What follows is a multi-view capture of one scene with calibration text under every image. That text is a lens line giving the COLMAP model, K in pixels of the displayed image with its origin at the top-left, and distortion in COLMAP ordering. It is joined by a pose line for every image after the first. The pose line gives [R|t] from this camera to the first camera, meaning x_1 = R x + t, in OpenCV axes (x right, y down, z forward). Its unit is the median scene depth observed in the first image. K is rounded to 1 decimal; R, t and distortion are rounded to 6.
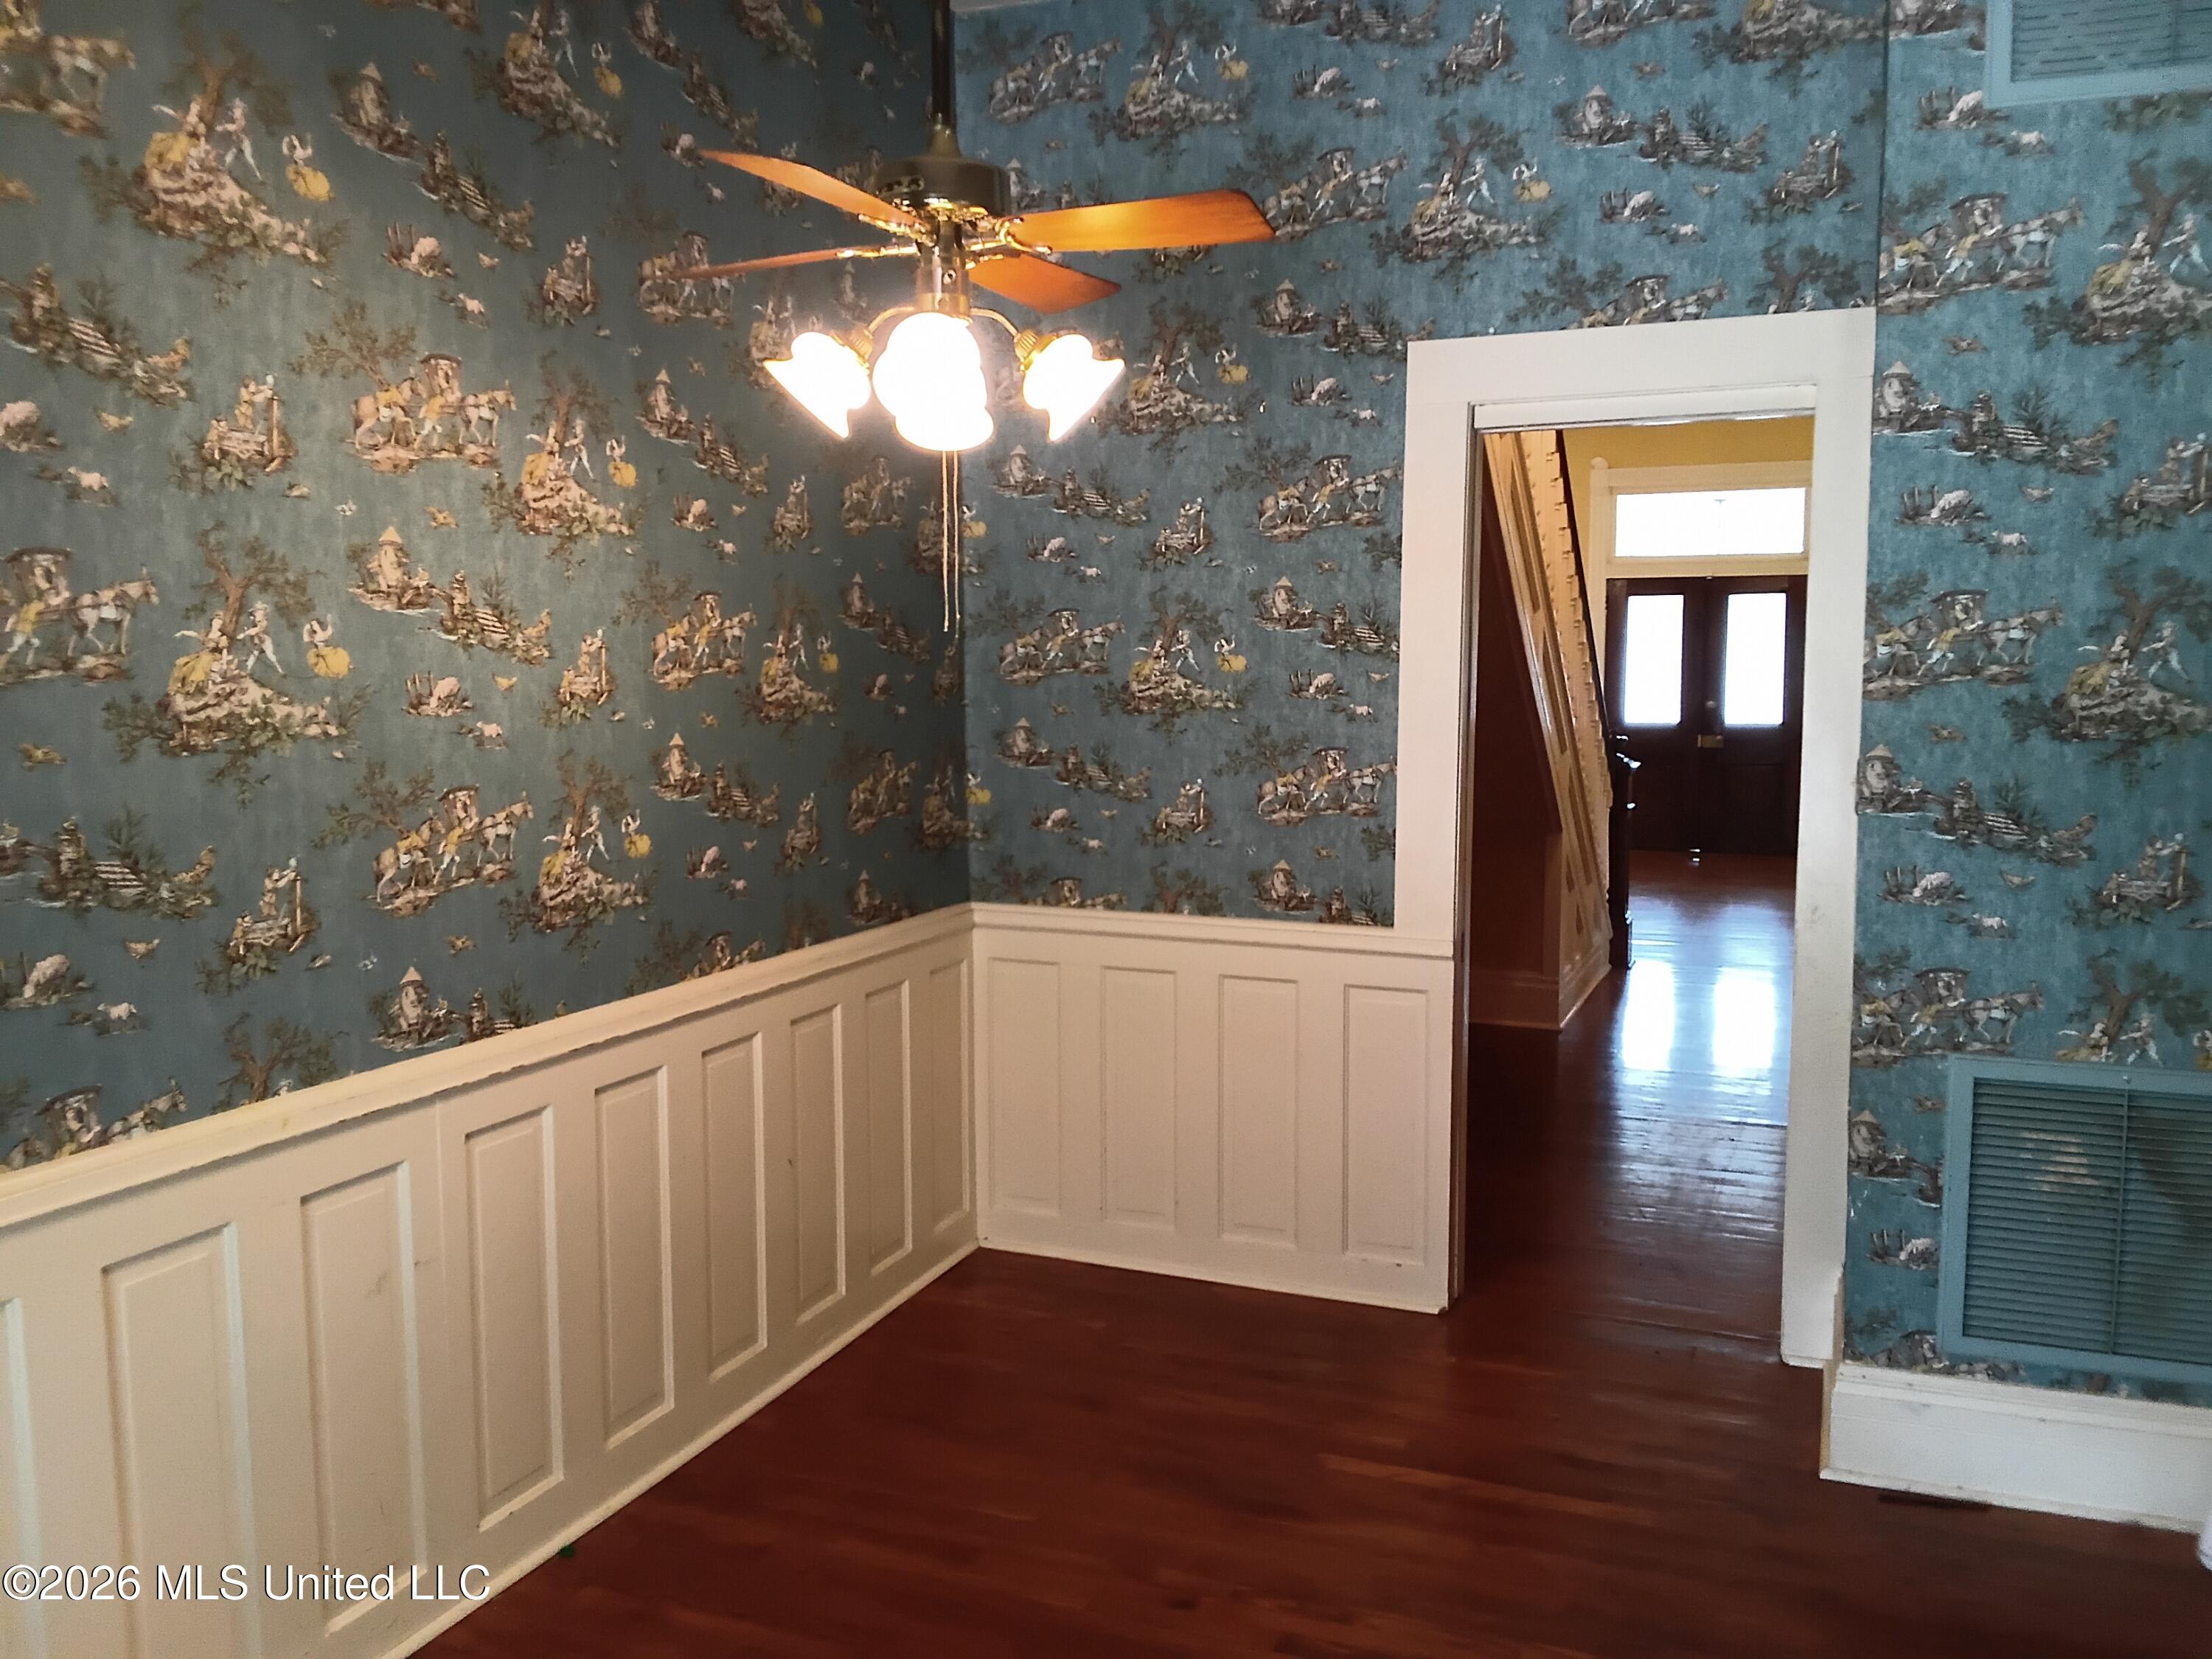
lens RADIAL K [[1764.3, 0, 1092.7], [0, 1764.3, 835.7], [0, 0, 1]] dist [0.014558, -0.007380]
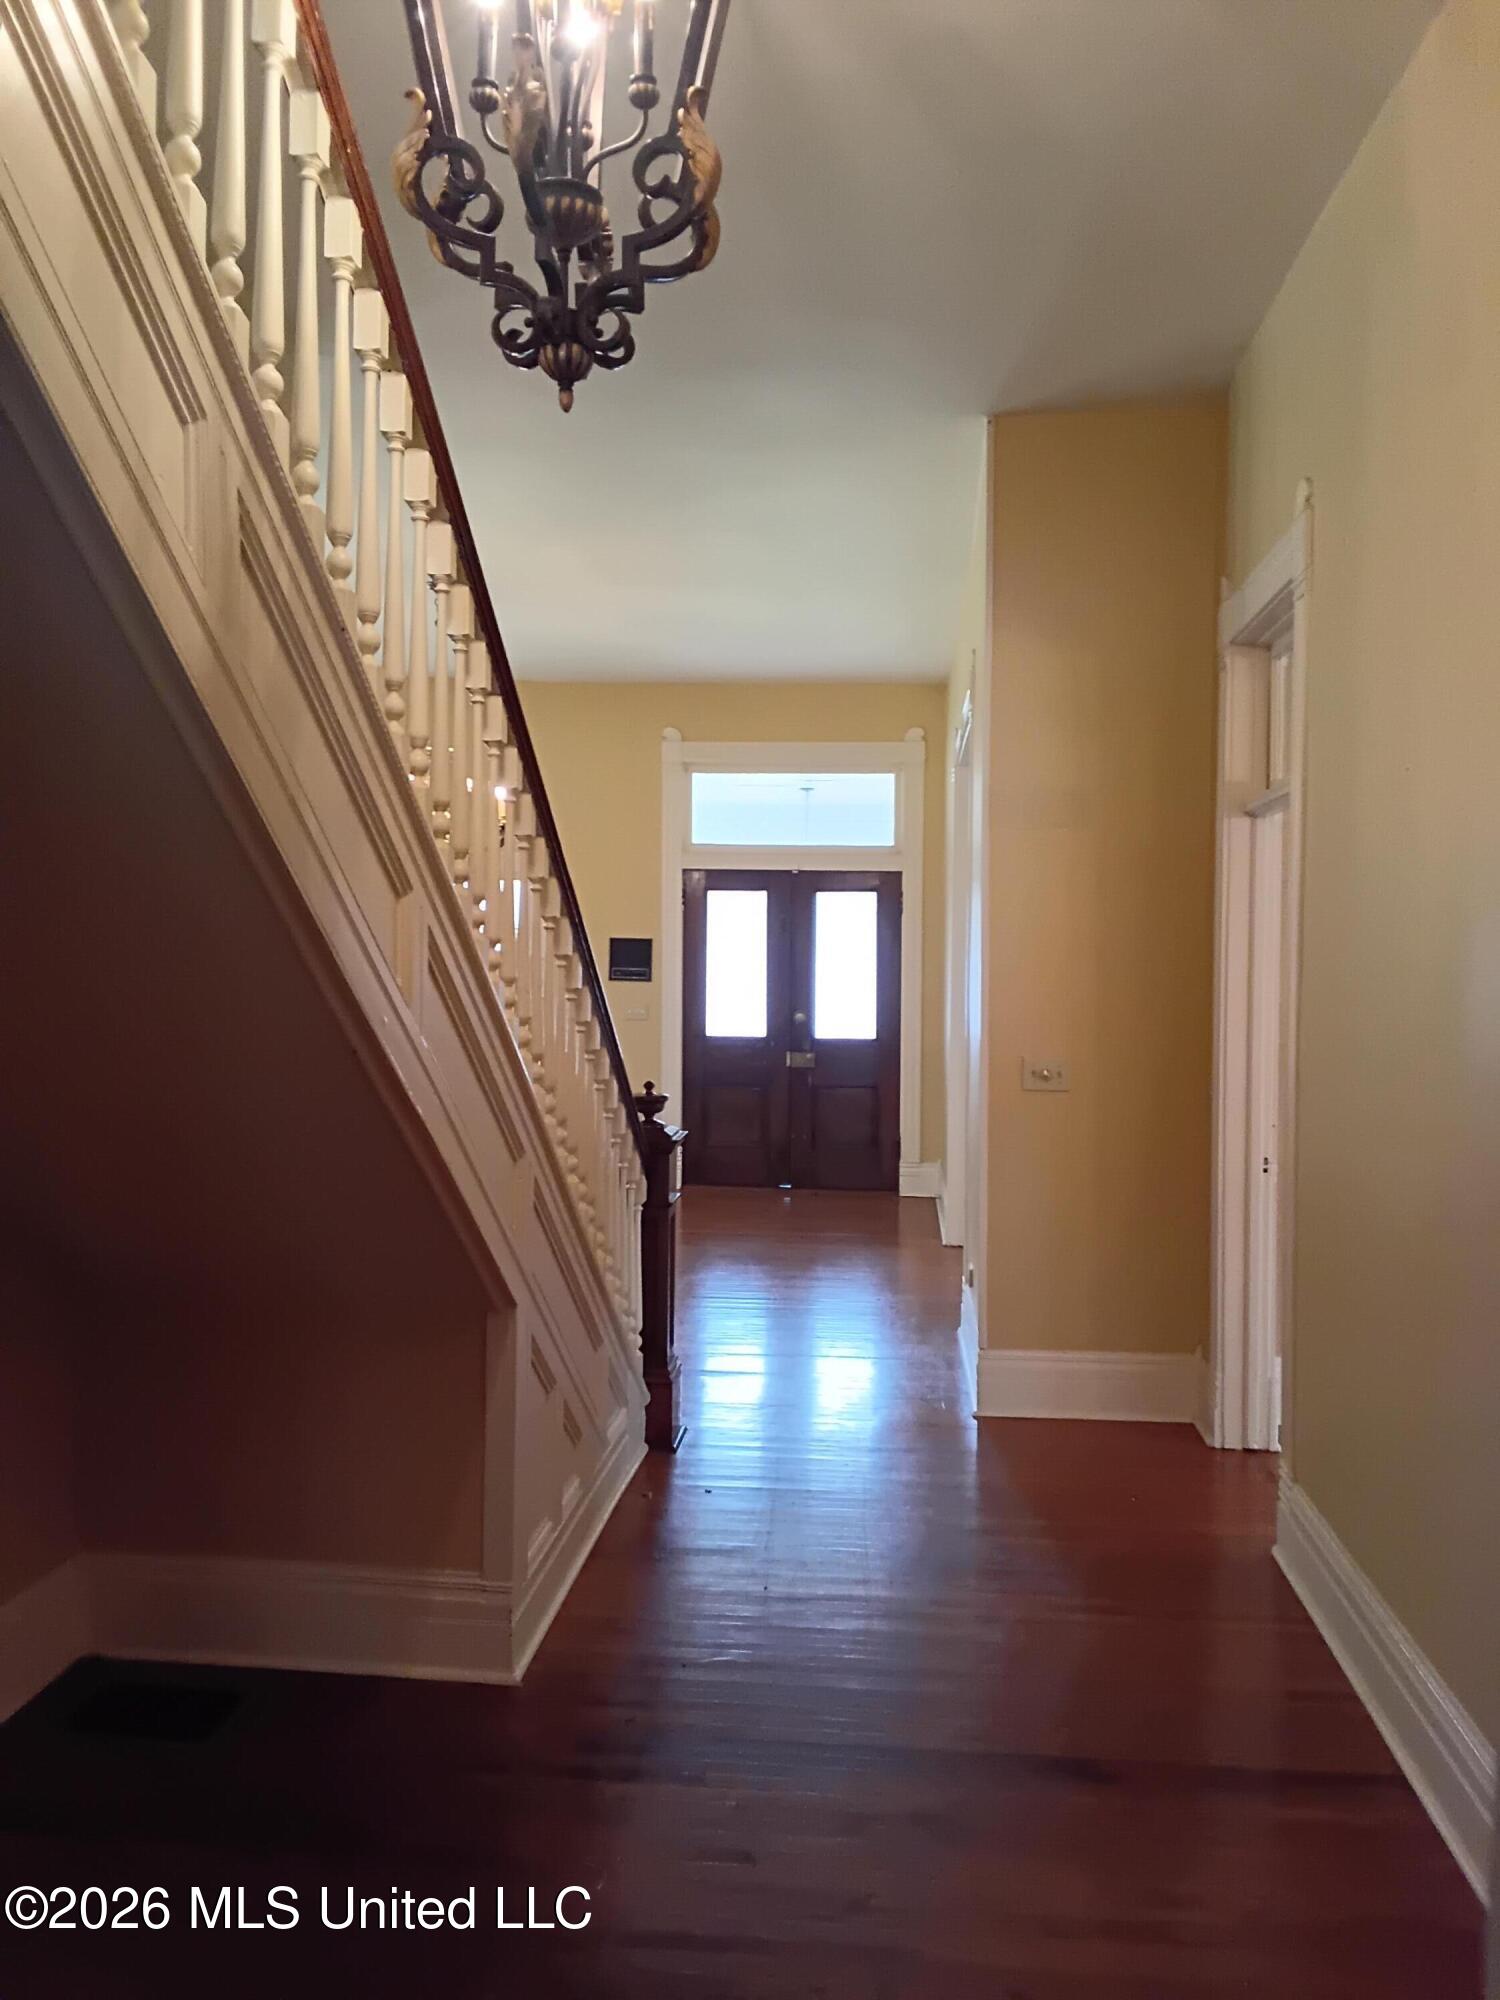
lens RADIAL K [[1595.2, 0, 754.9], [0, 1595.2, 999.5], [0, 0, 1]] dist [0.014558, -0.007380]
pose [[0.955005, 0.008207, 0.296475, 0.097449], [0.011920, 0.997747, -0.066016, -0.031769], [-0.296349, 0.066580, 0.952756, 0.261996]]
